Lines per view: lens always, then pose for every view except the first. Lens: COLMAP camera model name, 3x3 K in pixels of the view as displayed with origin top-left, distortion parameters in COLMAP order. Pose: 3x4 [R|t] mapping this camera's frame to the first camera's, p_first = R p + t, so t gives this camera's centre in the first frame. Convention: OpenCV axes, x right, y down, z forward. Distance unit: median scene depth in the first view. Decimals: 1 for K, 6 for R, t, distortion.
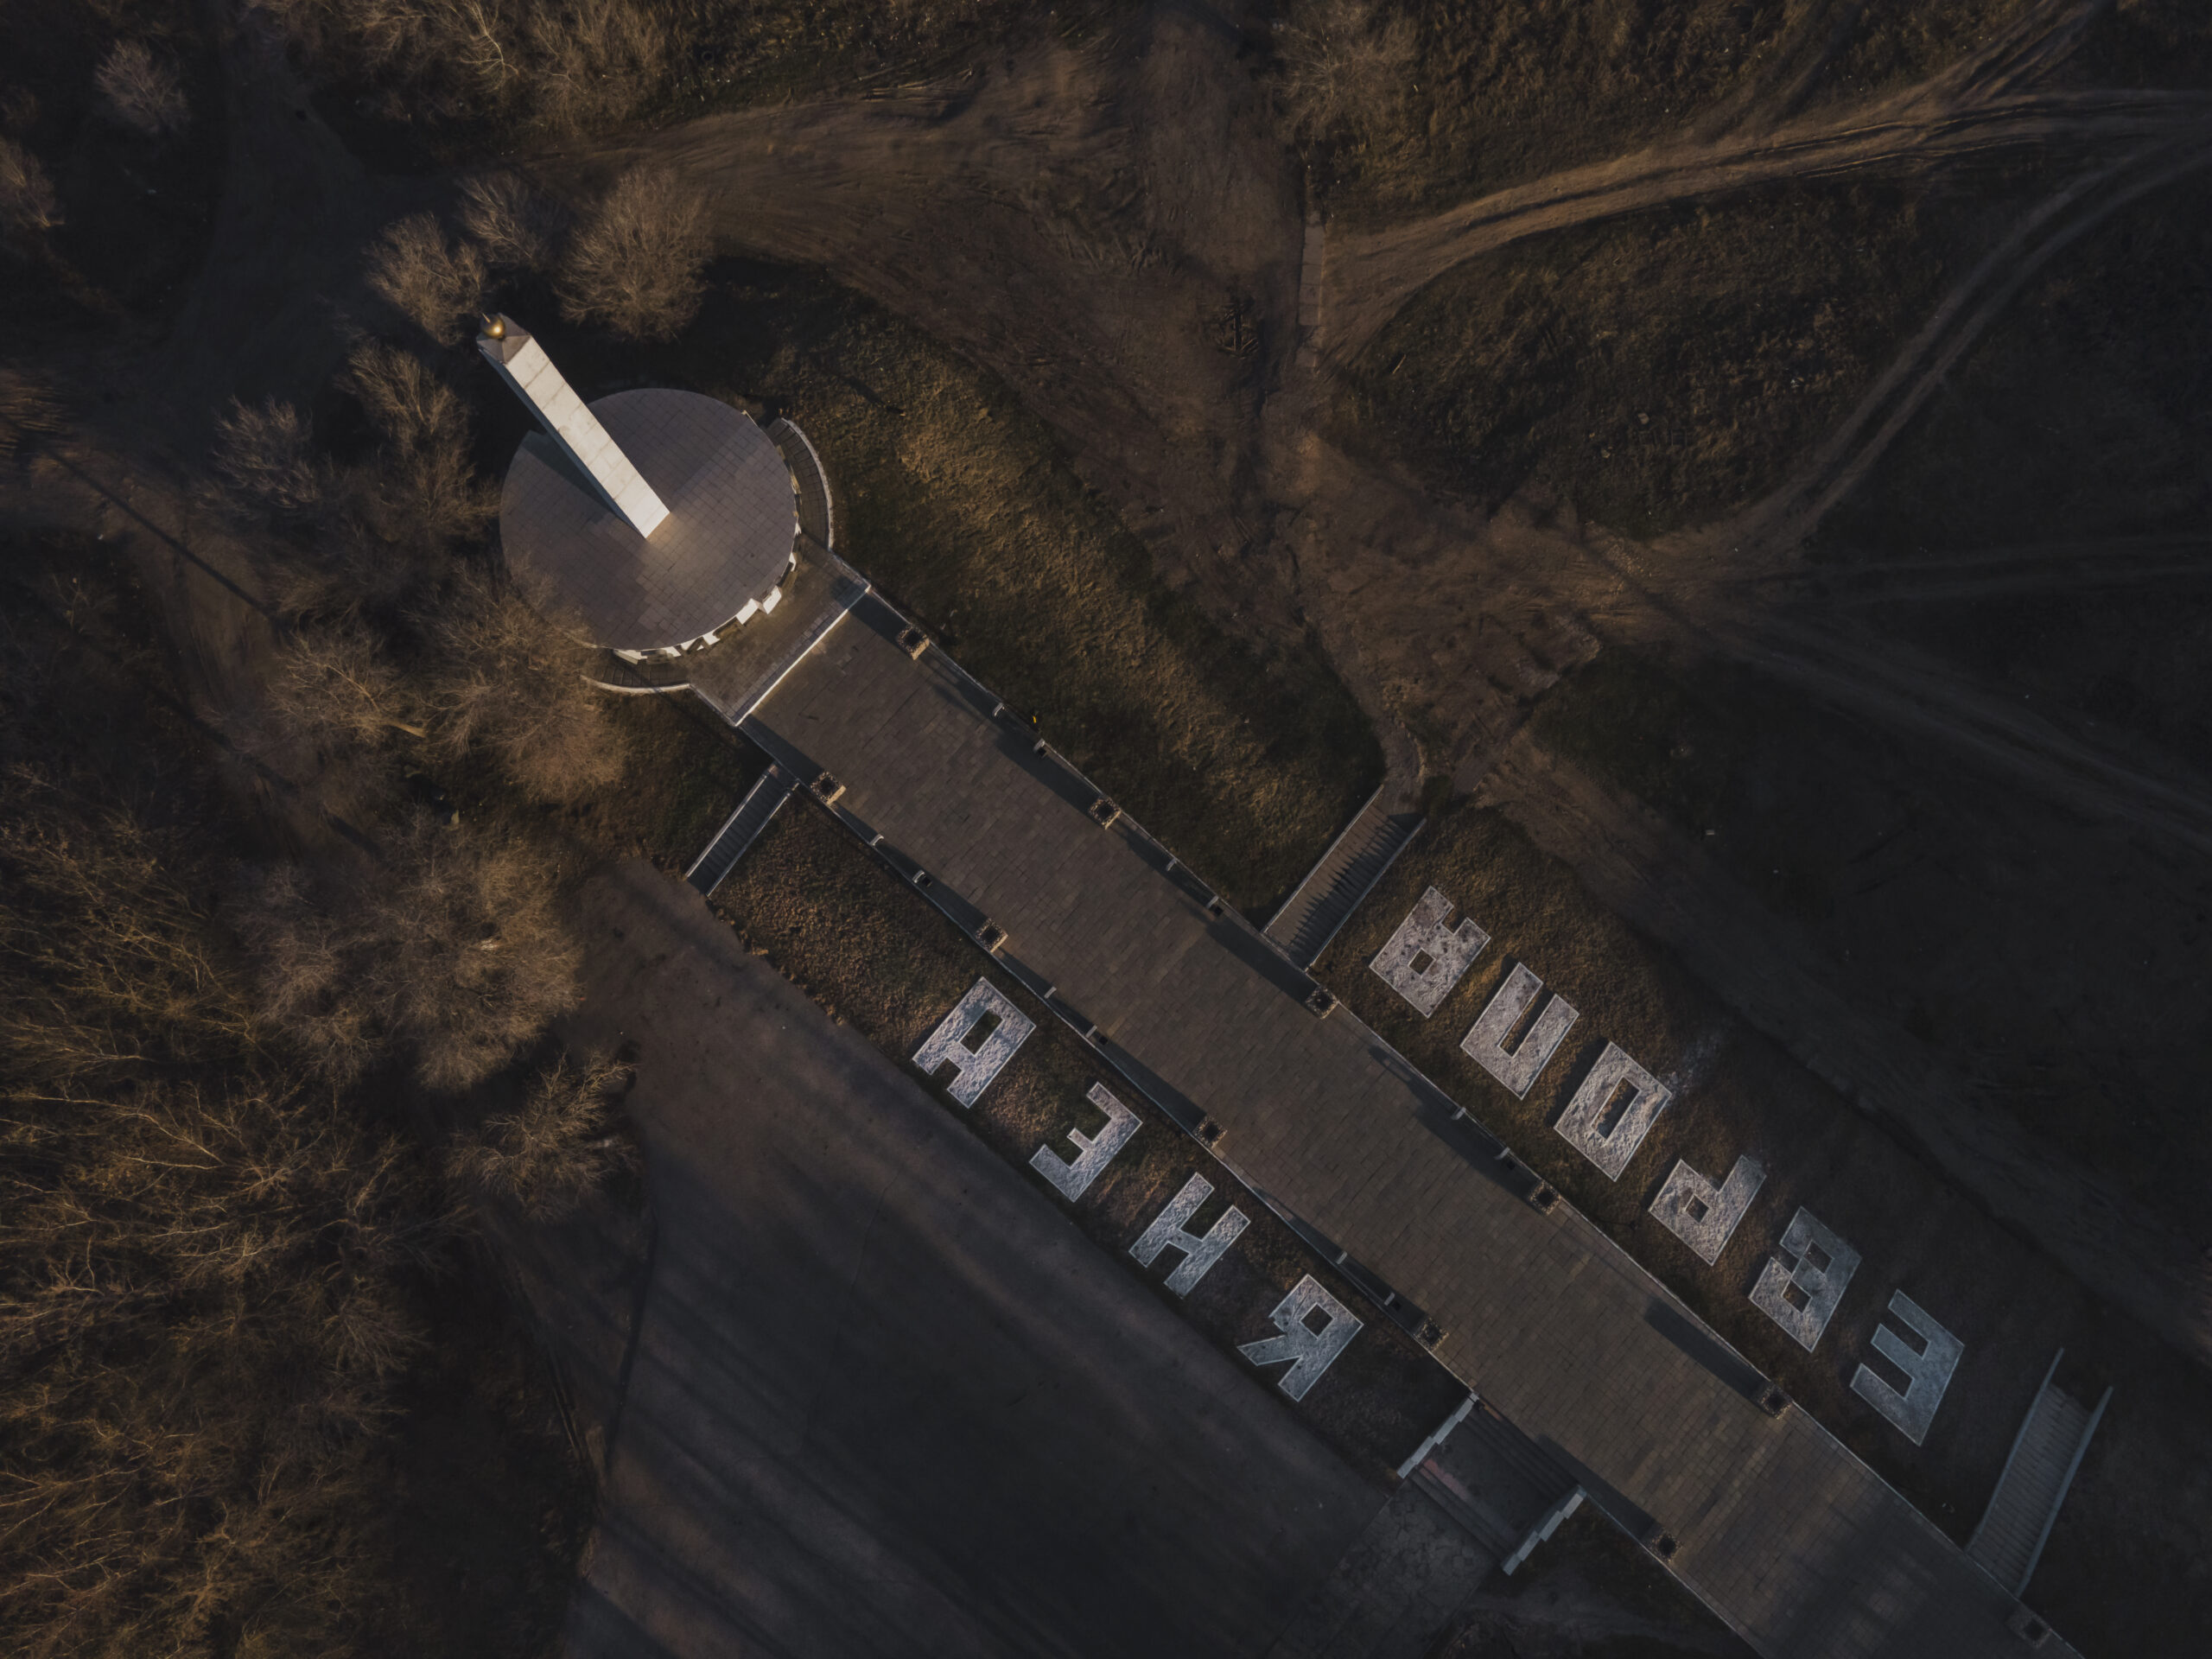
lens RADIAL K [[1632.0, 0, 1113.7], [0, 1632.0, 831.3], [0, 0, 1]] dist [0.046746, -0.002380]
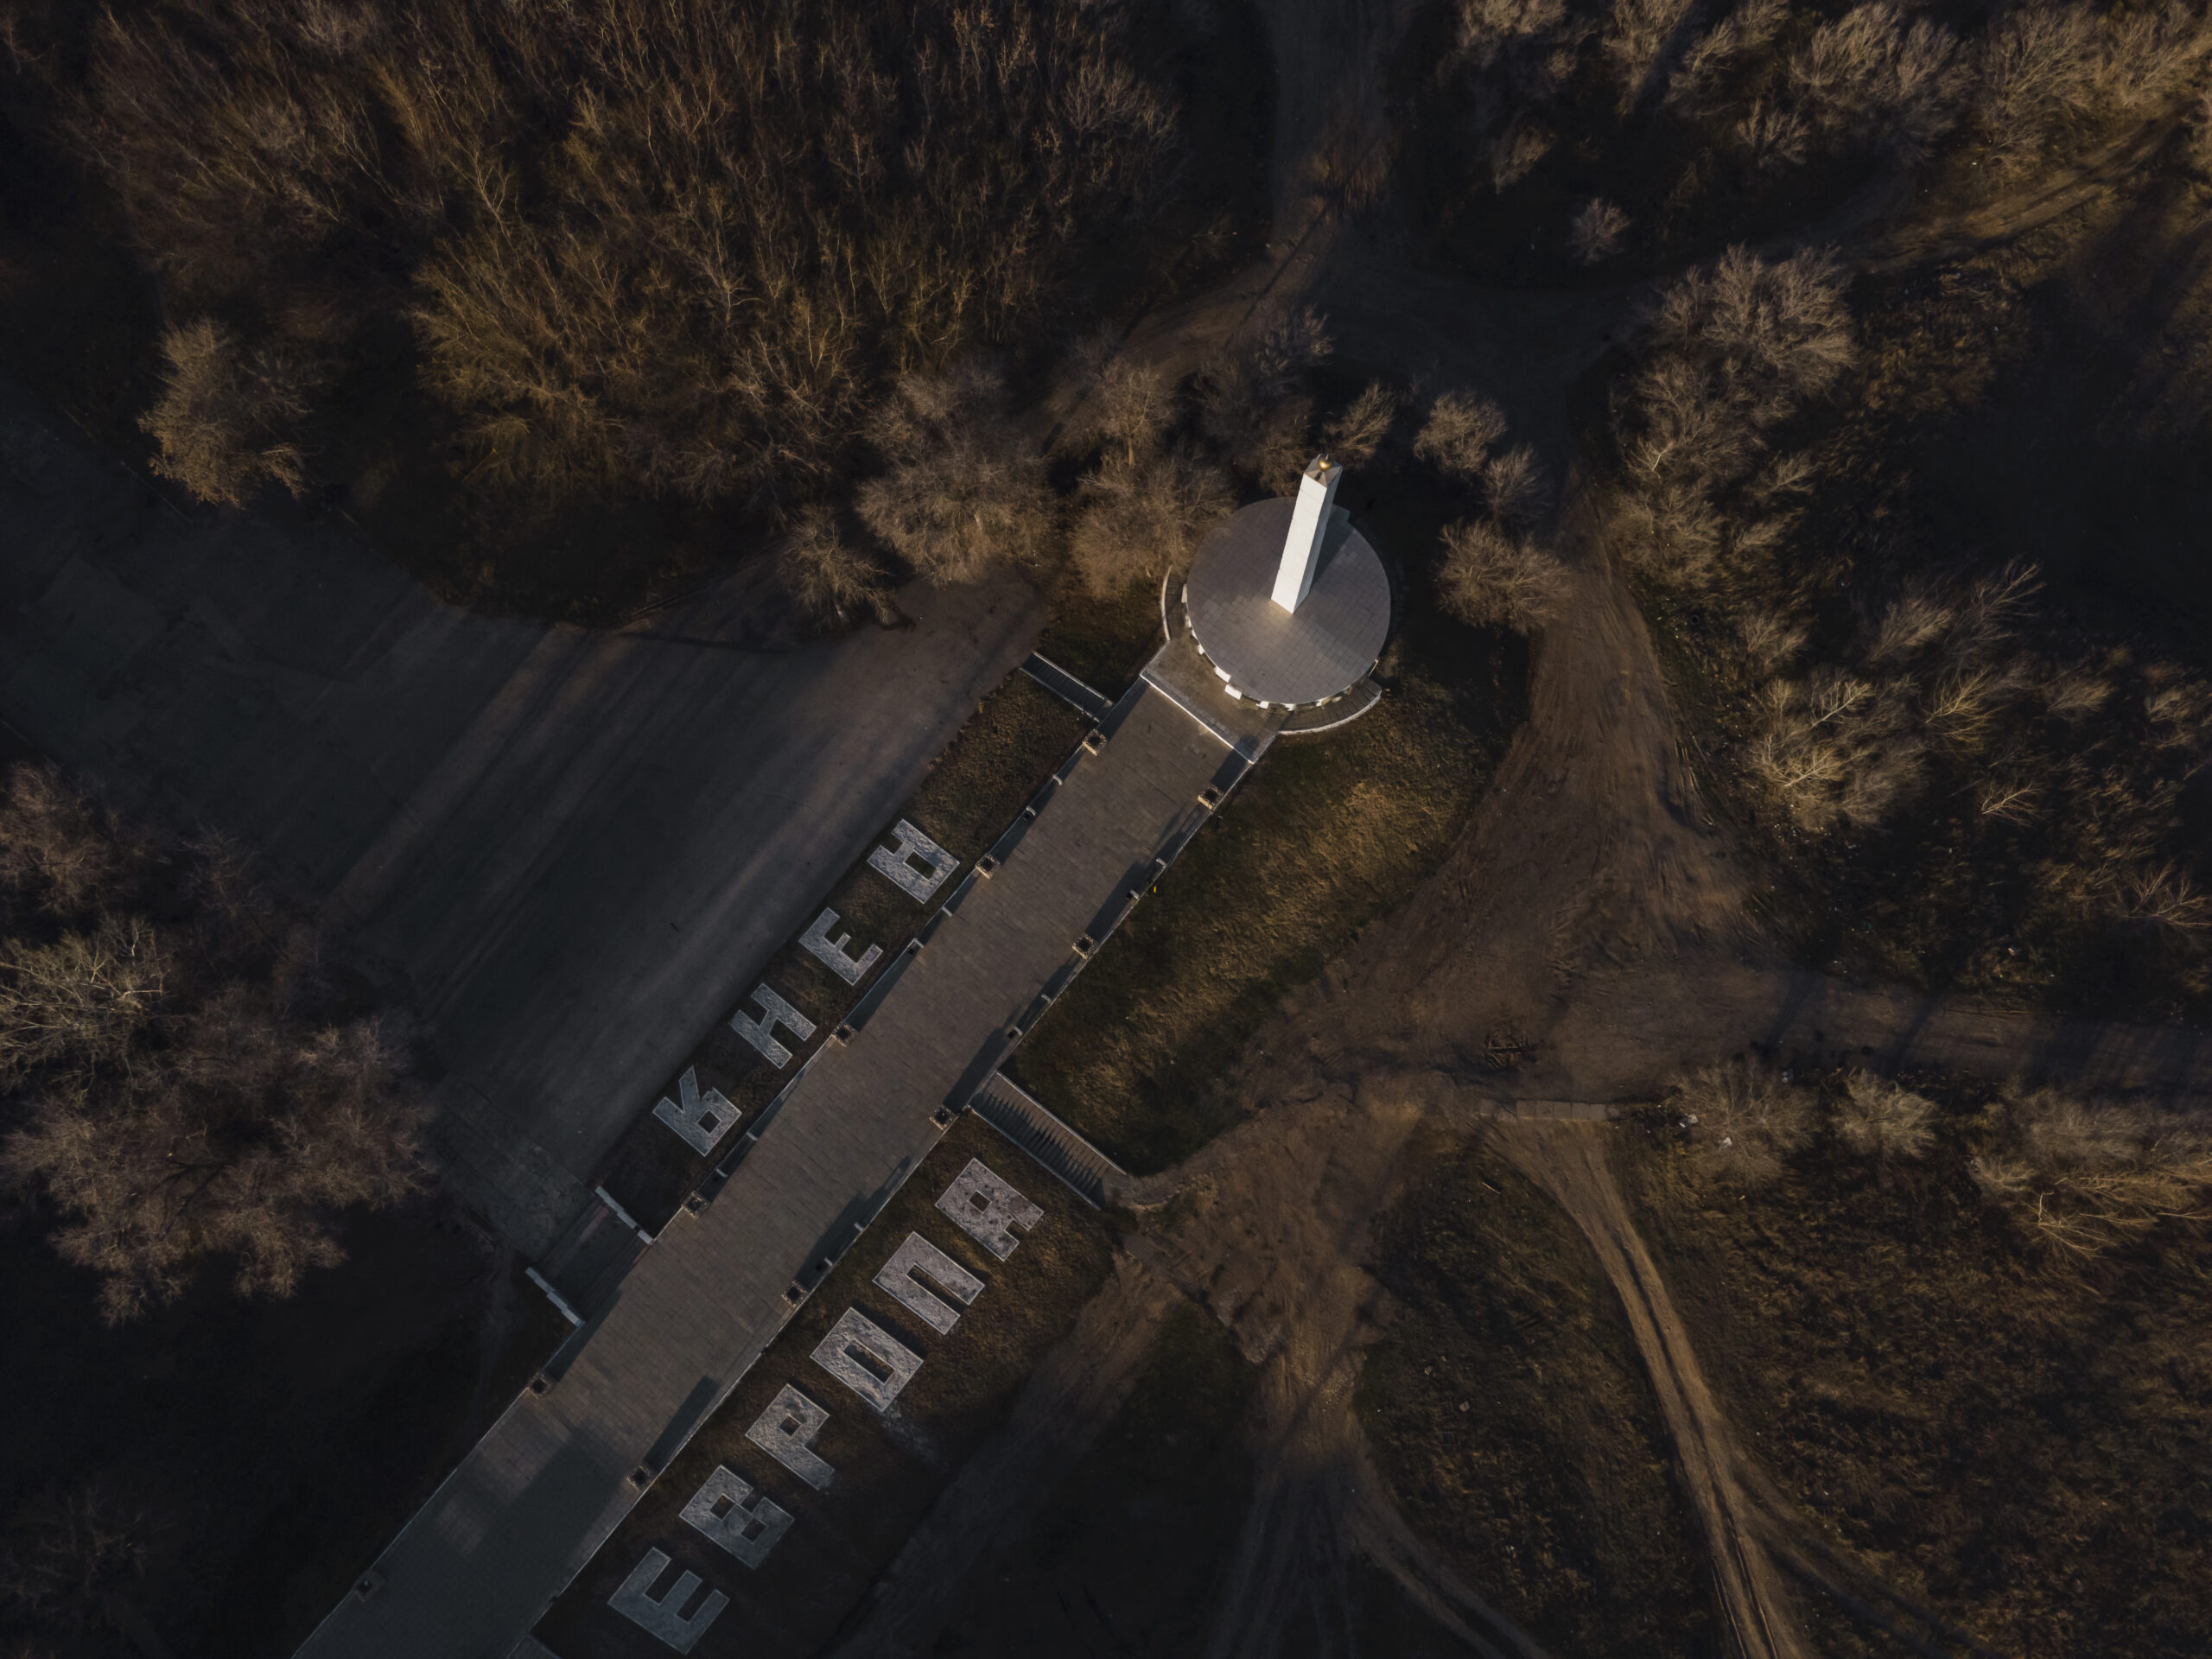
lens RADIAL K [[1632.0, 0, 1113.7], [0, 1632.0, 831.3], [0, 0, 1]] dist [0.046746, -0.002380]
pose [[0.039735, 0.972424, -0.229809, 0.204942], [-0.985397, 0.076246, 0.152248, -0.238922], [0.165572, 0.220404, 0.961253, -0.272766]]
